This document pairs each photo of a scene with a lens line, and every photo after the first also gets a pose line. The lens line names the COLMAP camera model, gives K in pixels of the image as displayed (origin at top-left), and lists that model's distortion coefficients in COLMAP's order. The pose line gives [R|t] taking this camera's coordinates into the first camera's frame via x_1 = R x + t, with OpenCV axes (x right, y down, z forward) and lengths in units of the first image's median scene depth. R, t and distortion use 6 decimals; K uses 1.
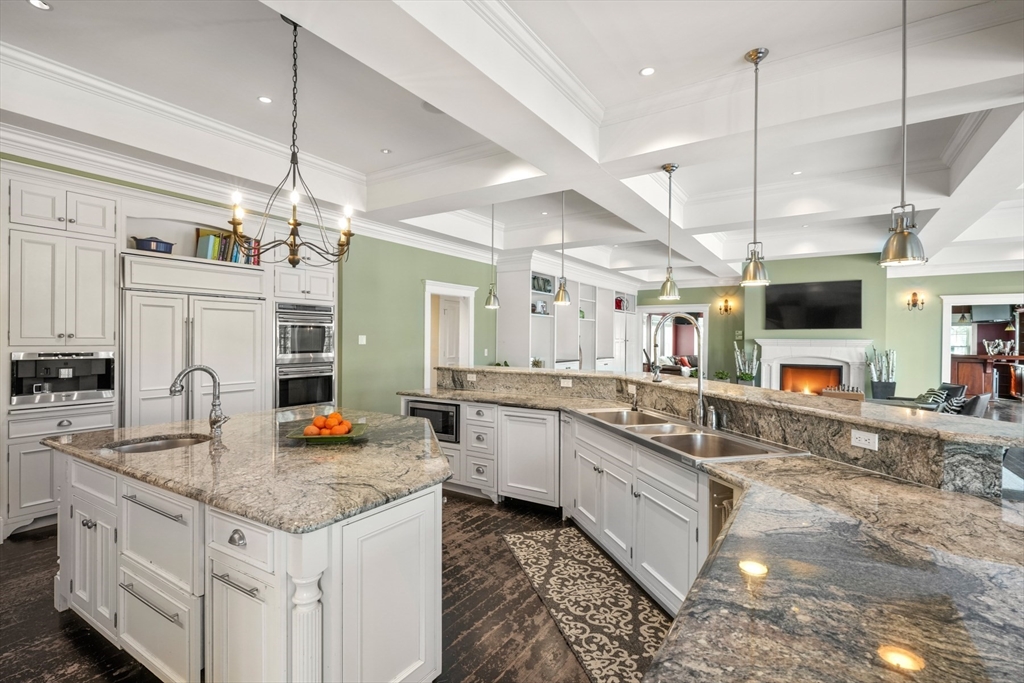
lens RADIAL K [[486.1, 0, 509.2], [0, 486.1, 340.5], [0, 0, 1]] dist [-0.000142, -0.000585]
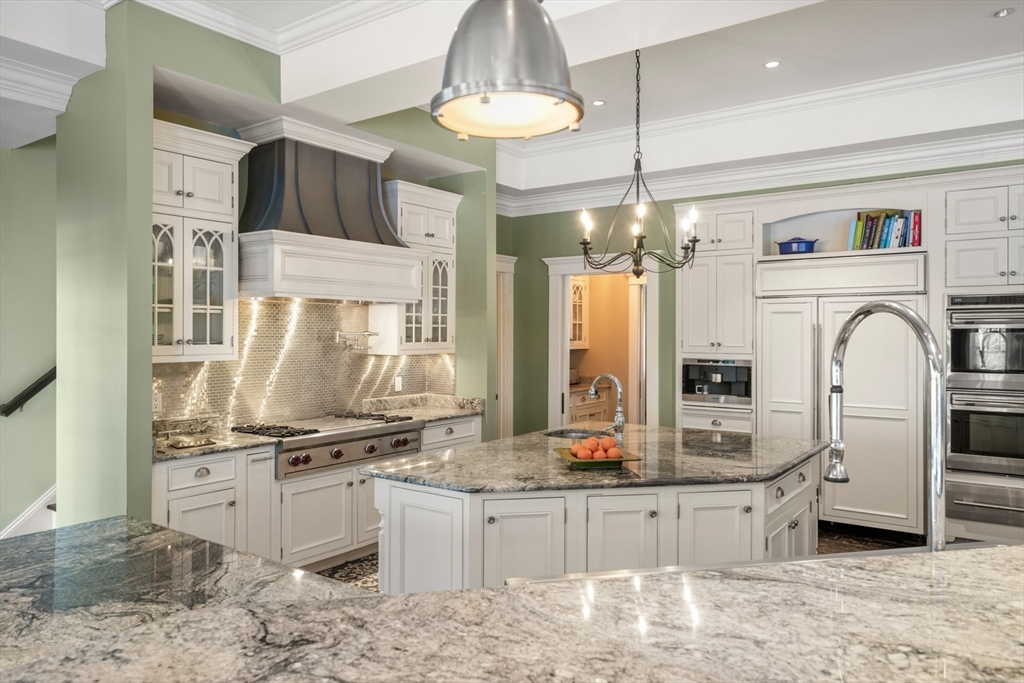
lens RADIAL K [[692.6, 0, 511.0], [0, 692.6, 336.1], [0, 0, 1]] dist [0.001065, -0.001277]
pose [[-0.049549, -0.001680, -0.998770, 1.754619], [-0.005663, 0.999983, -0.001401, -0.060443], [0.998756, 0.005586, -0.049558, 1.519811]]
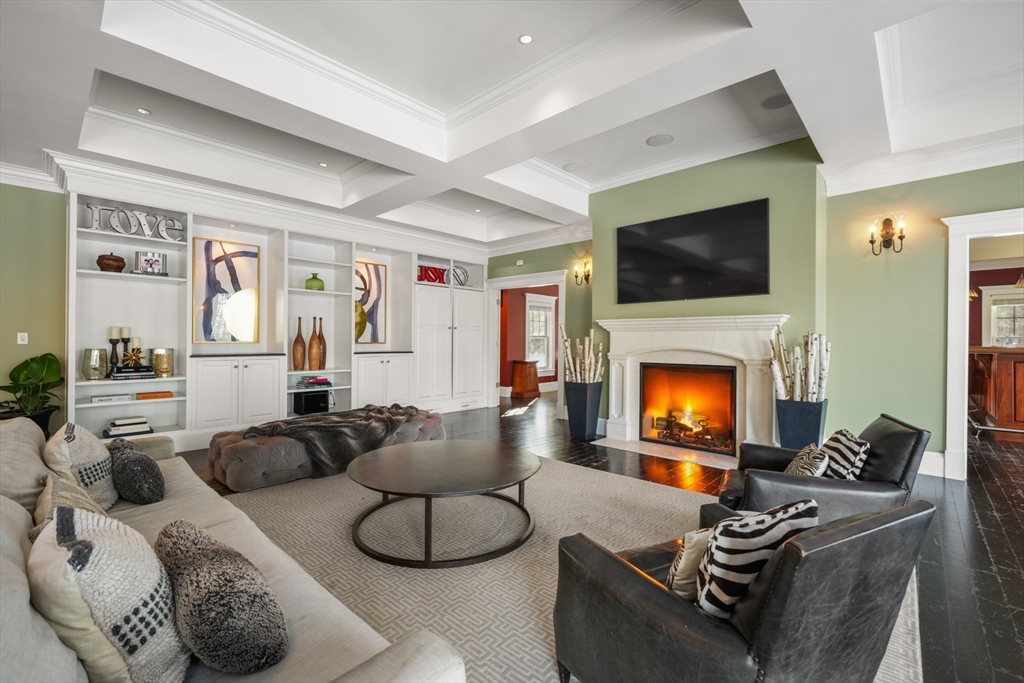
lens RADIAL K [[439.5, 0, 515.9], [0, 439.5, 343.2], [0, 0, 1]] dist [0.000131, 0.000119]
pose [[0.986779, -0.007434, -0.161902, 0.519302], [0.007818, 0.999968, 0.001733, 0.023936], [0.161884, -0.002976, 0.986805, 0.483792]]
